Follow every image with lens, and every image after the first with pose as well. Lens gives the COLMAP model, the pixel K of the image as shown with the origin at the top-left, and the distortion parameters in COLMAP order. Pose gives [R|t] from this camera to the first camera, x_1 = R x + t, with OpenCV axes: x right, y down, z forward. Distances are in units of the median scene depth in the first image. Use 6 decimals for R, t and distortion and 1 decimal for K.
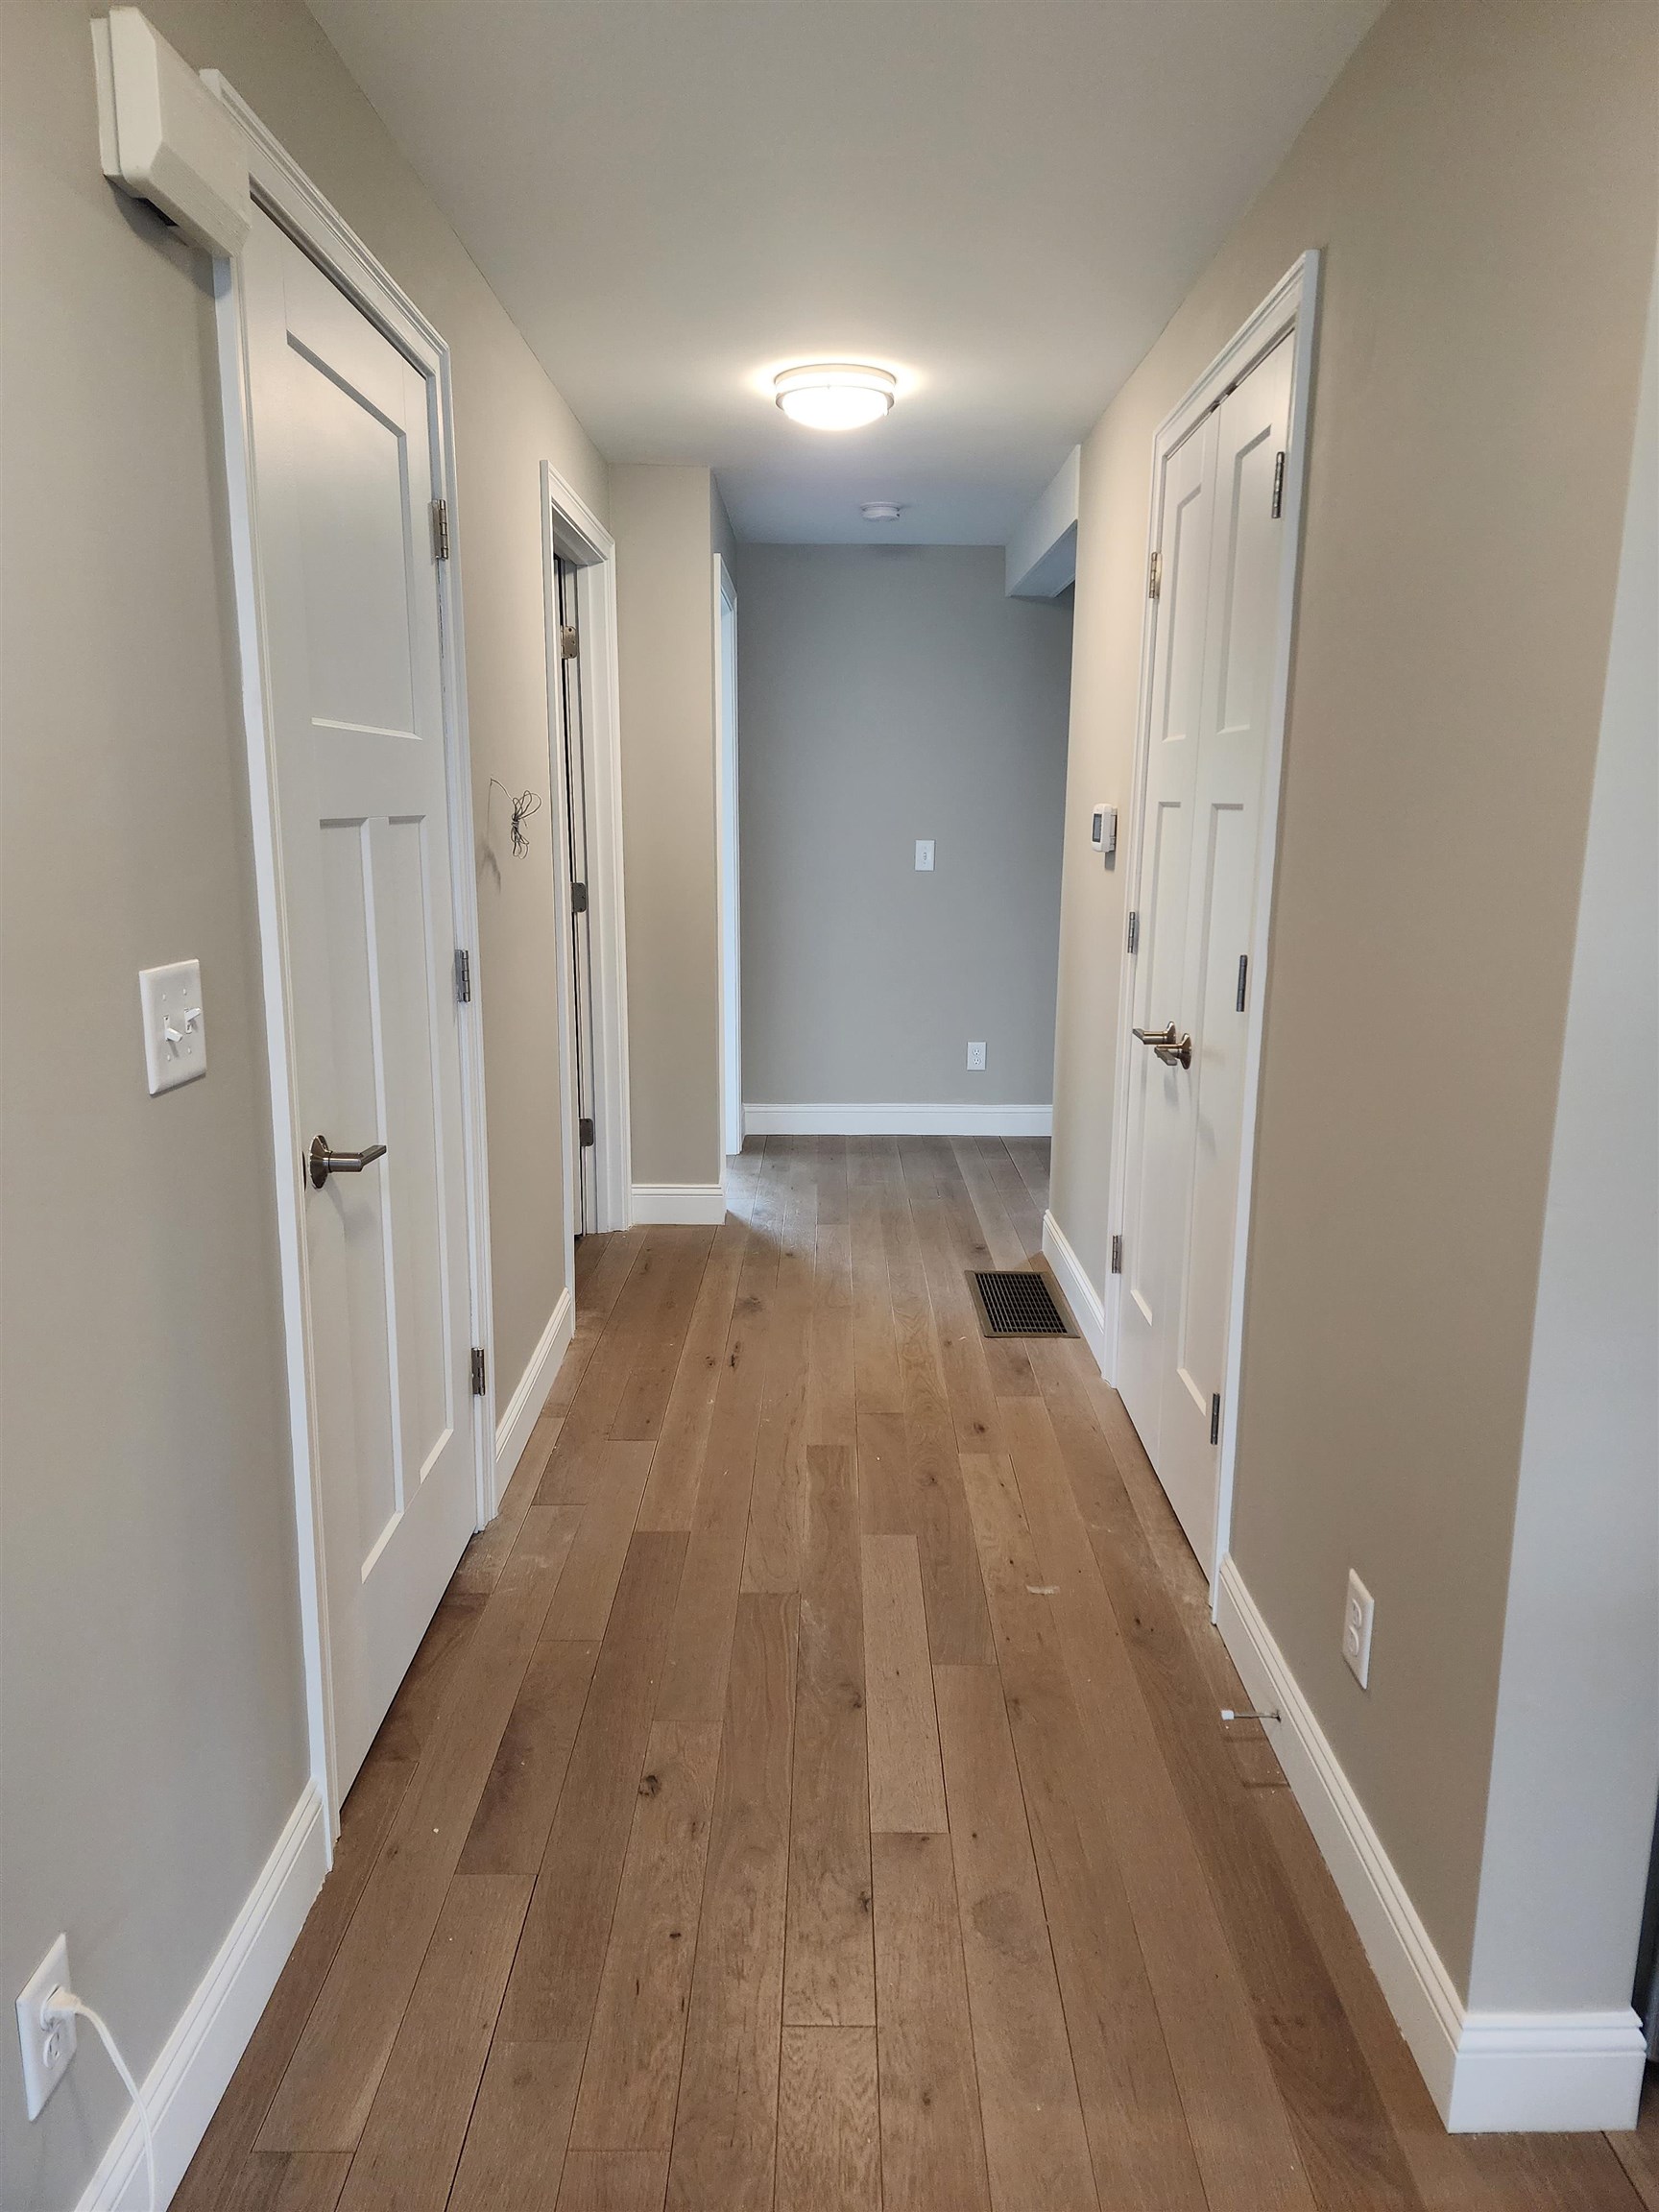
lens RADIAL K [[1480.6, 0, 829.5], [0, 1480.6, 1106.0], [0, 0, 1]] dist [0.002473, -0.001772]
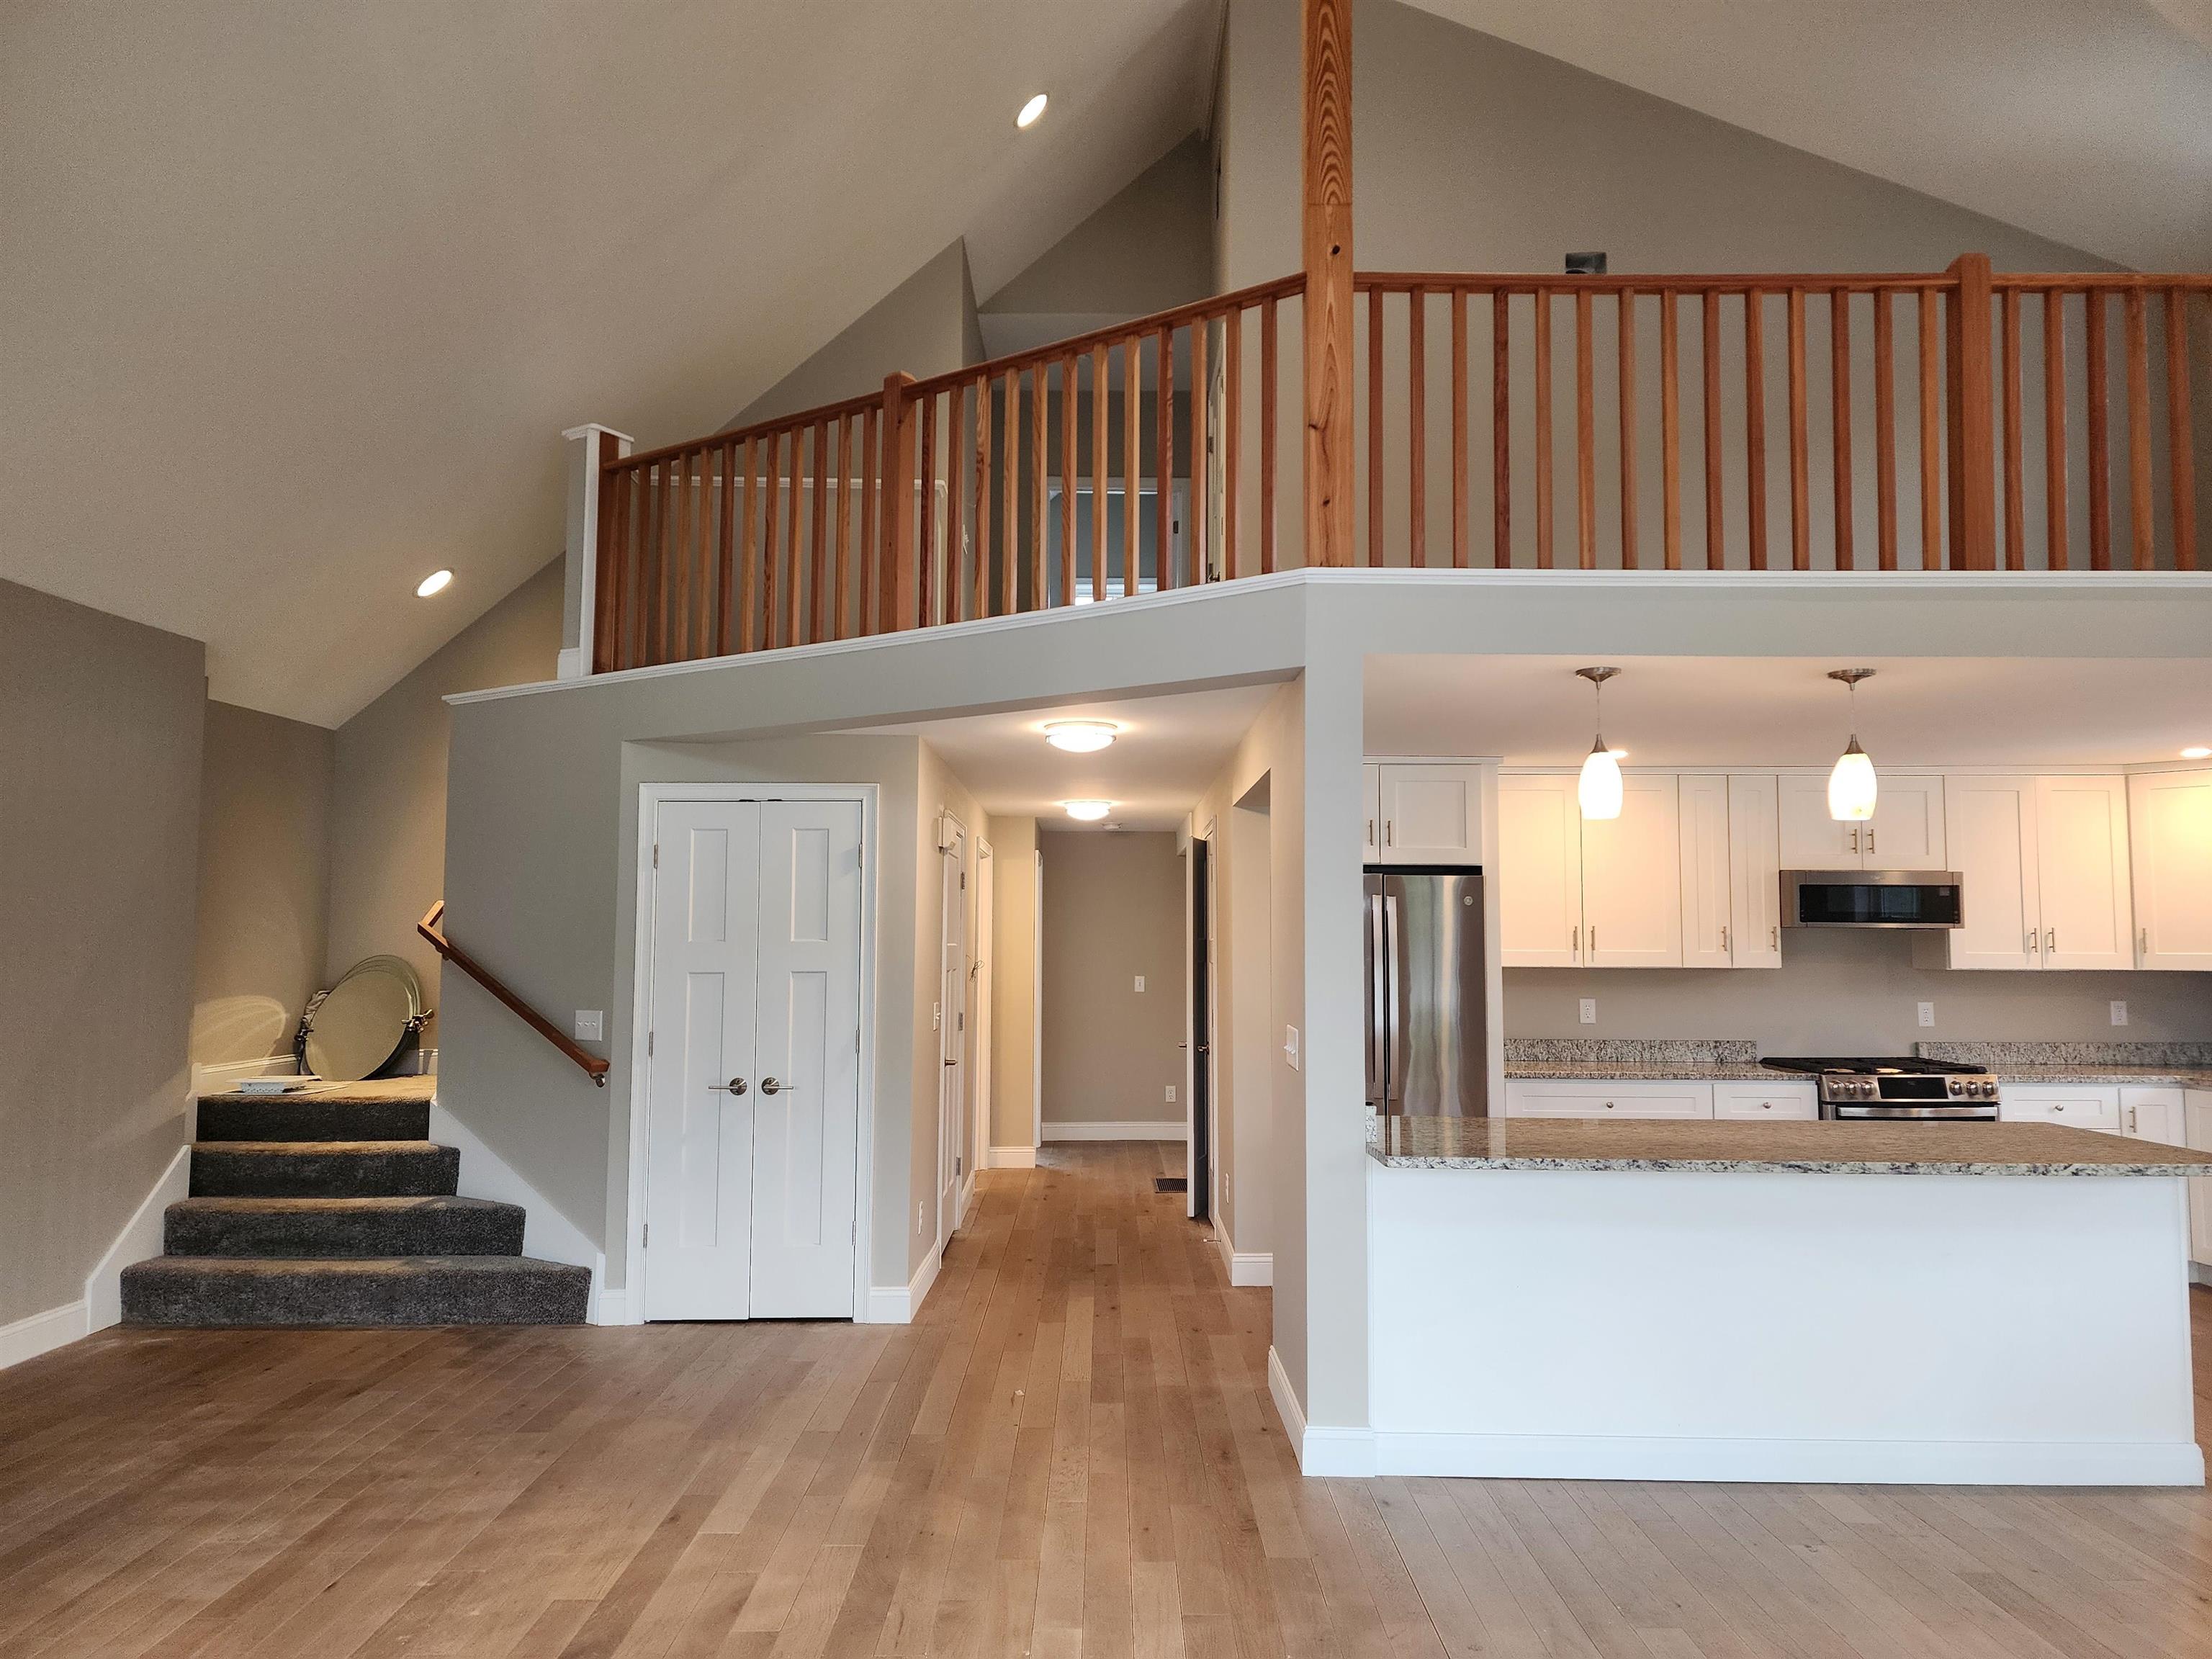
lens RADIAL K [[1480.6, 0, 1106.0], [0, 1480.6, 829.5], [0, 0, 1]] dist [0.002473, -0.001772]
pose [[0.999980, -0.005472, 0.003110, 0.022750], [0.006112, 0.962193, -0.272299, 0.214315], [-0.001502, 0.272313, 0.962208, -1.203112]]
